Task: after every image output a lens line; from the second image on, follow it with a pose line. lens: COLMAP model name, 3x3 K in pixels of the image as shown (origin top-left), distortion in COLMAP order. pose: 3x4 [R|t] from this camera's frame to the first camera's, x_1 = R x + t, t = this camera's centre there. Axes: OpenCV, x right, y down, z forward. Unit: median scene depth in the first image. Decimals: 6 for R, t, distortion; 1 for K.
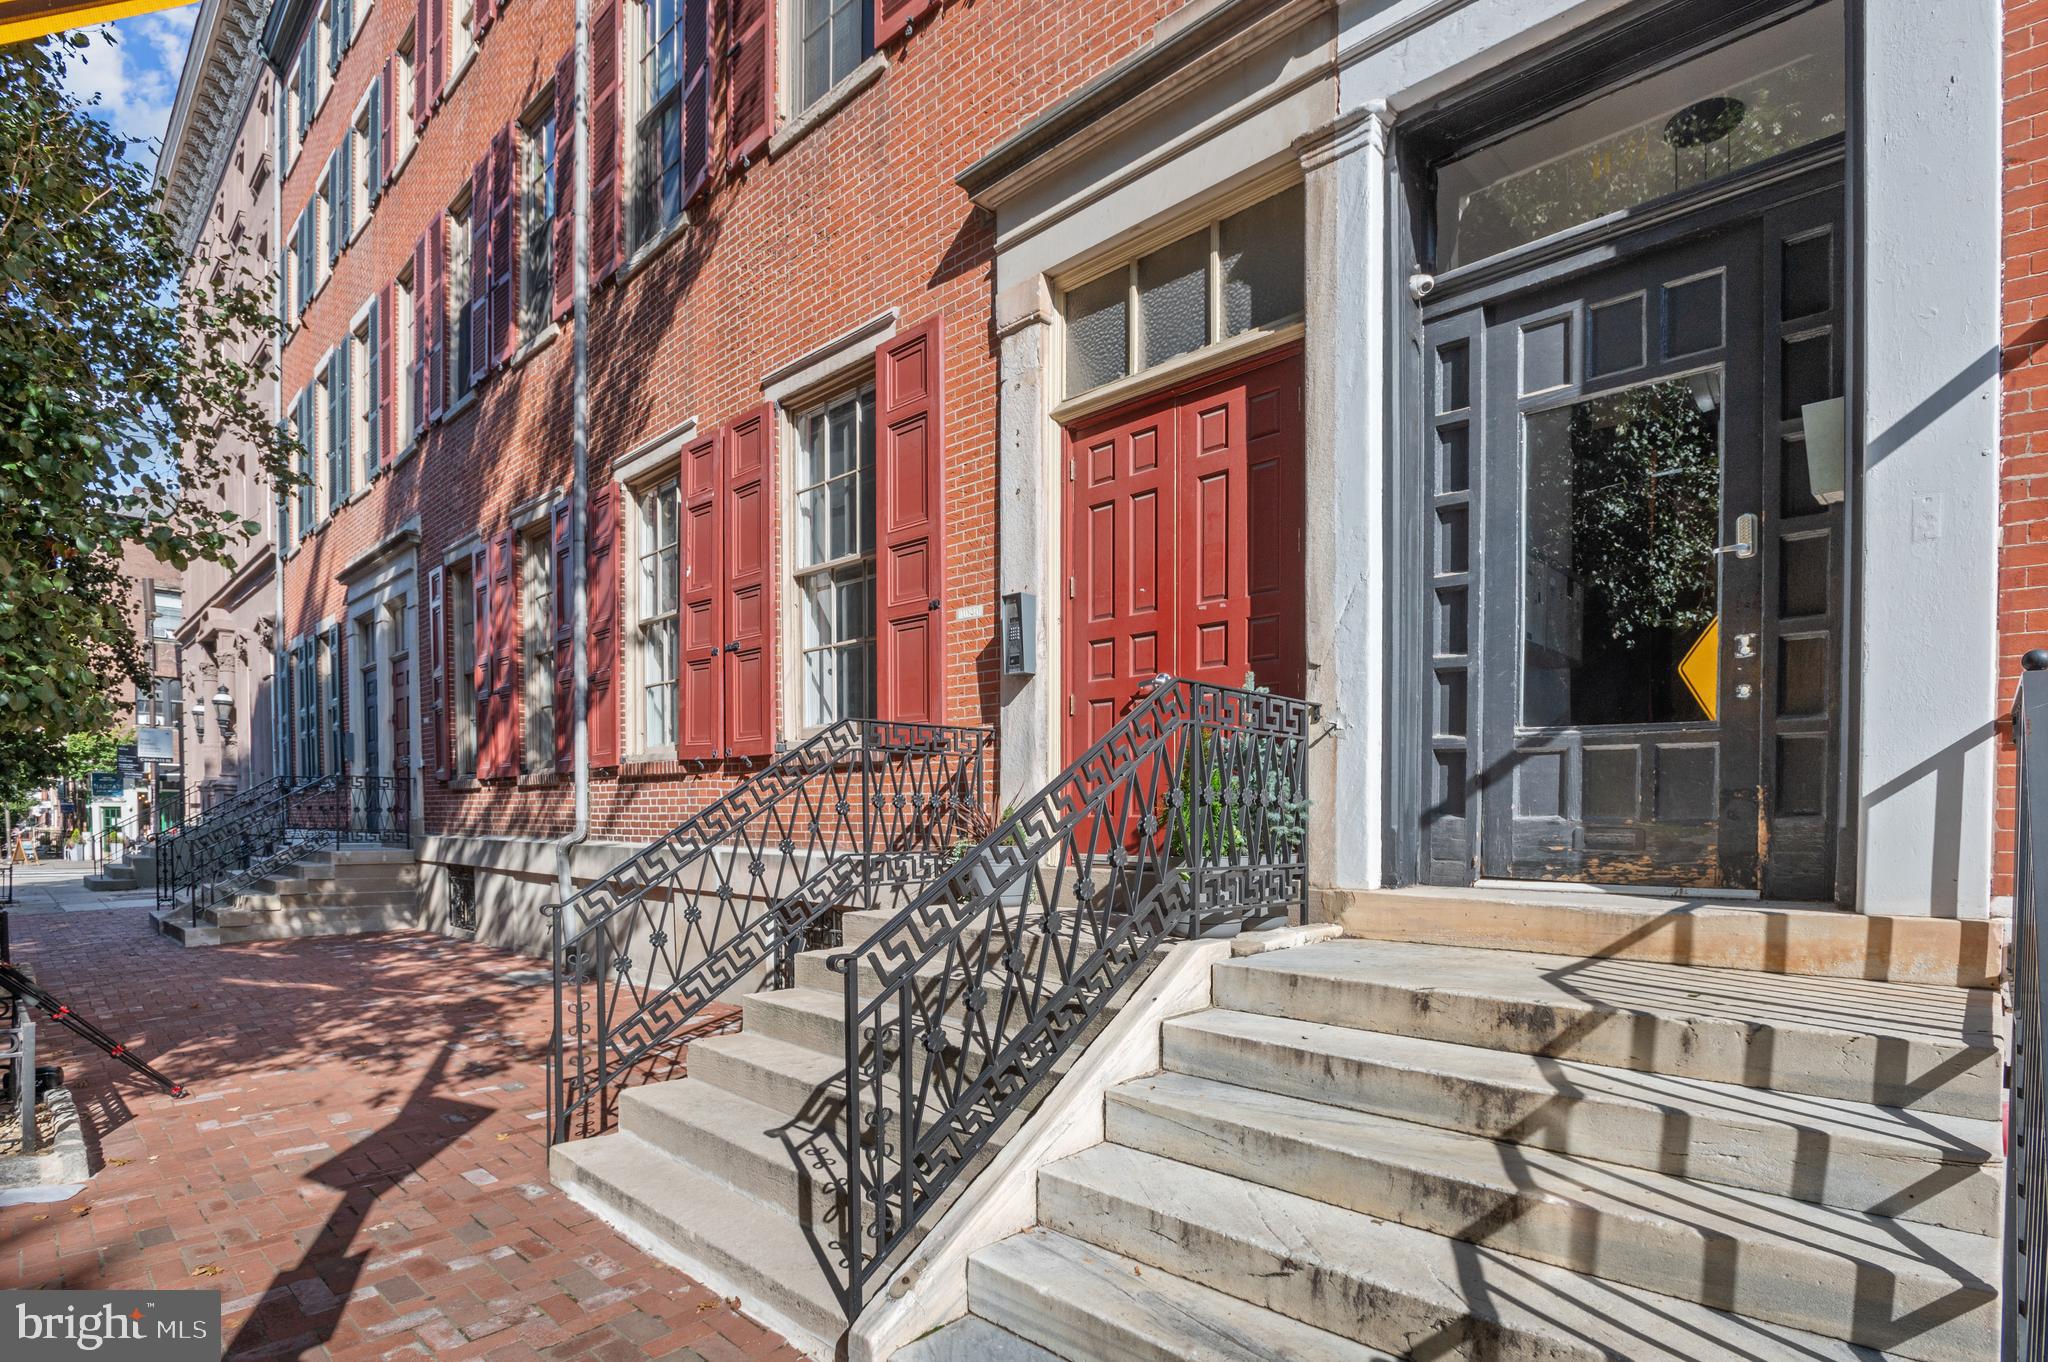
lens RADIAL K [[1005.3, 0, 1031.6], [0, 1005.3, 751.2], [0, 0, 1]] dist [-0.024473, 0.000566]
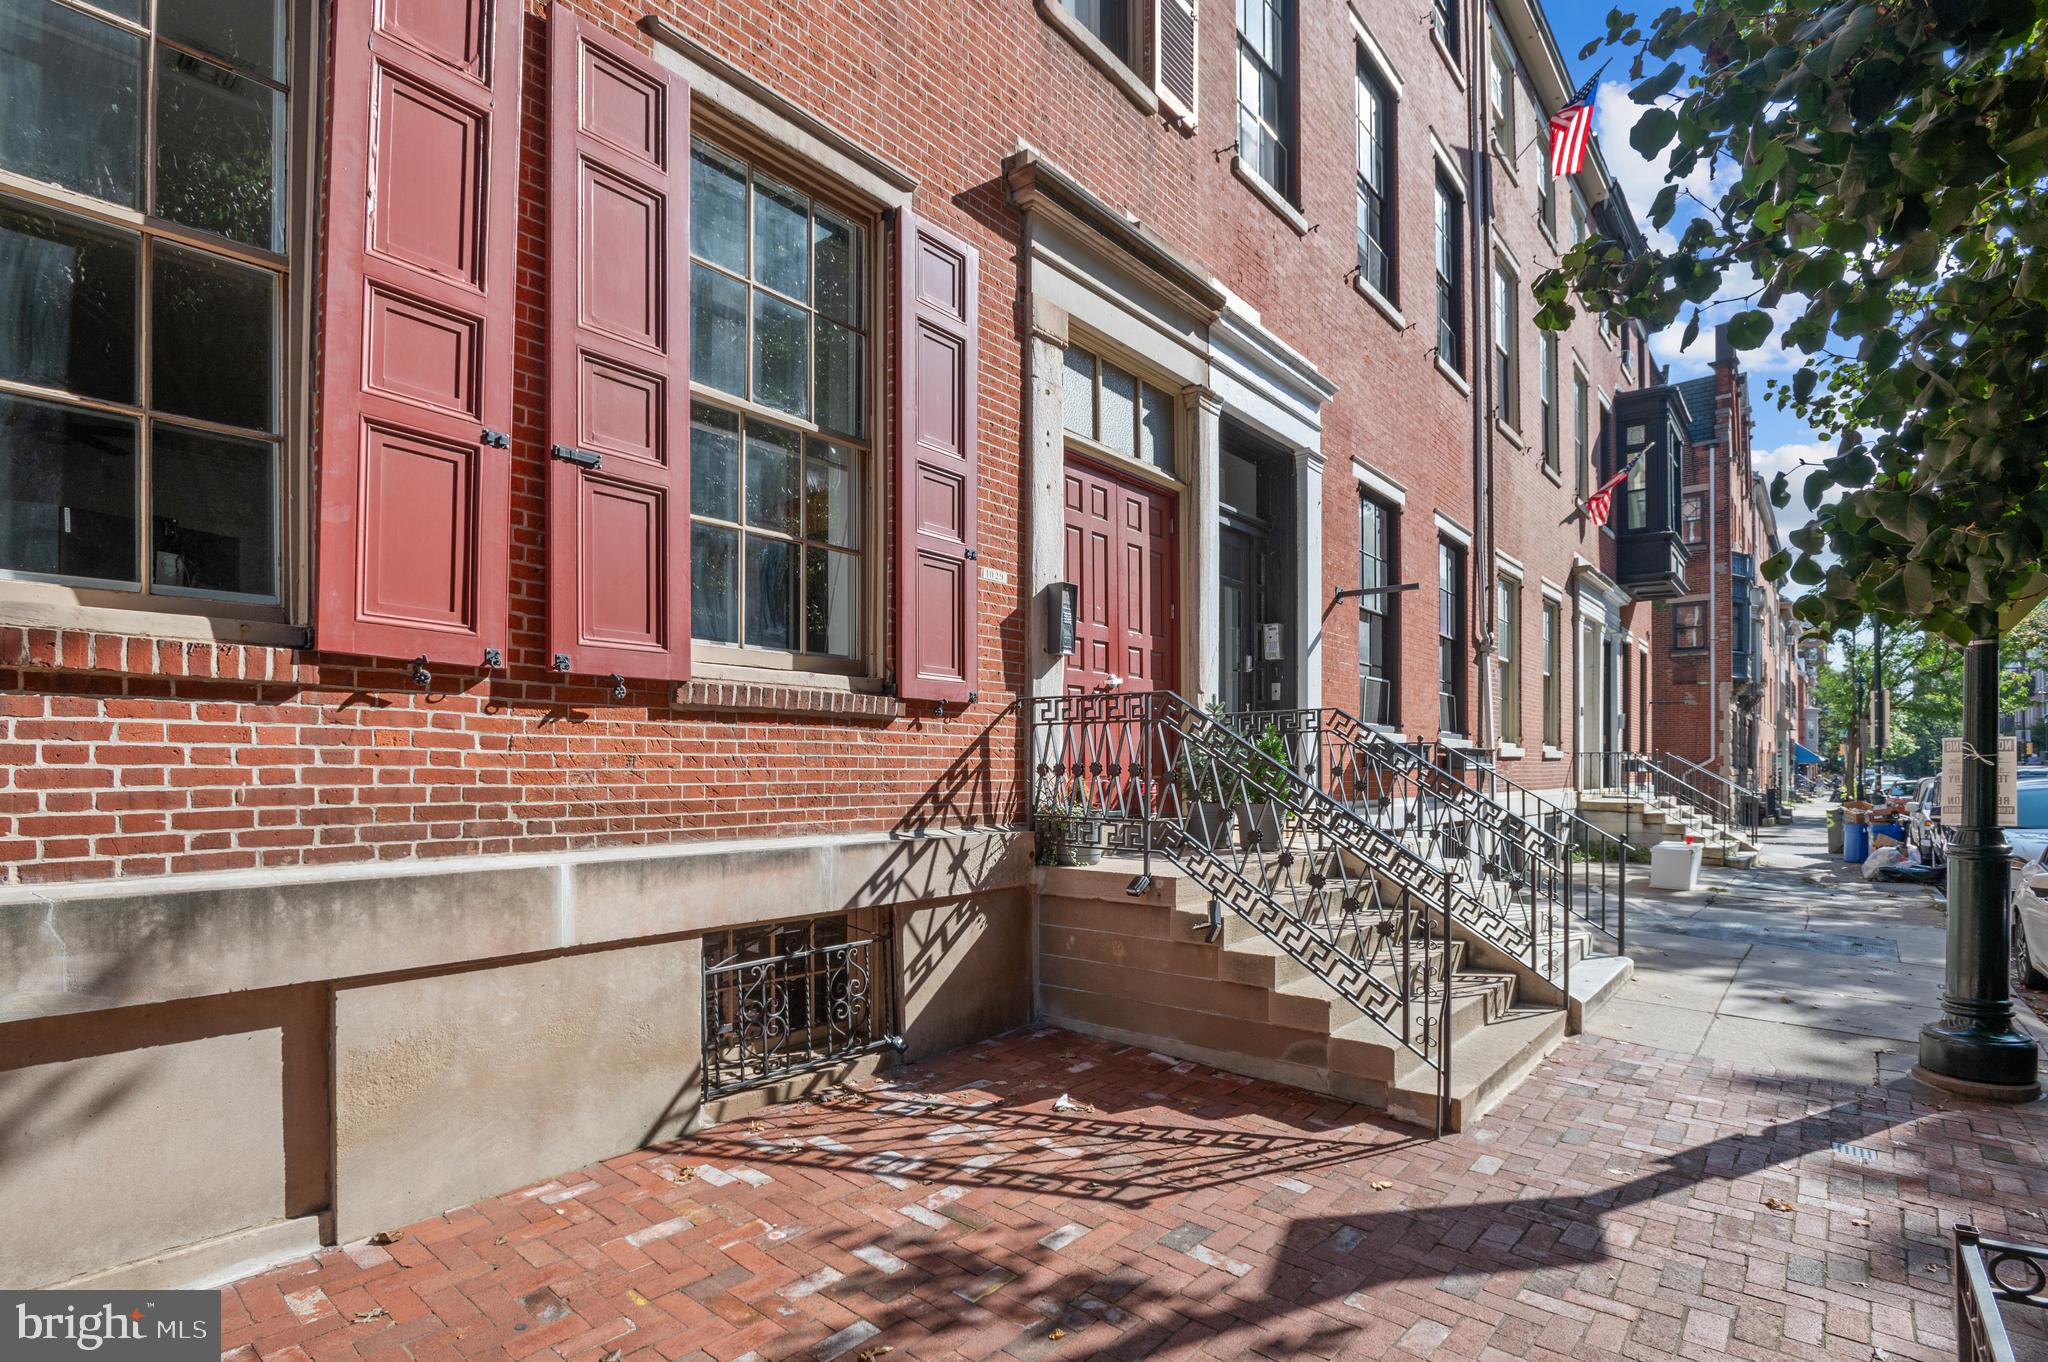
lens RADIAL K [[965.7, 0, 1021.1], [0, 965.7, 665.3], [0, 0, 1]] dist [-0.024046, -0.000011]
pose [[-0.043168, 0.102831, 0.993762, -1.479454], [-0.068329, 0.992056, -0.105623, 0.071013], [-0.996728, -0.072462, -0.035799, 1.488664]]
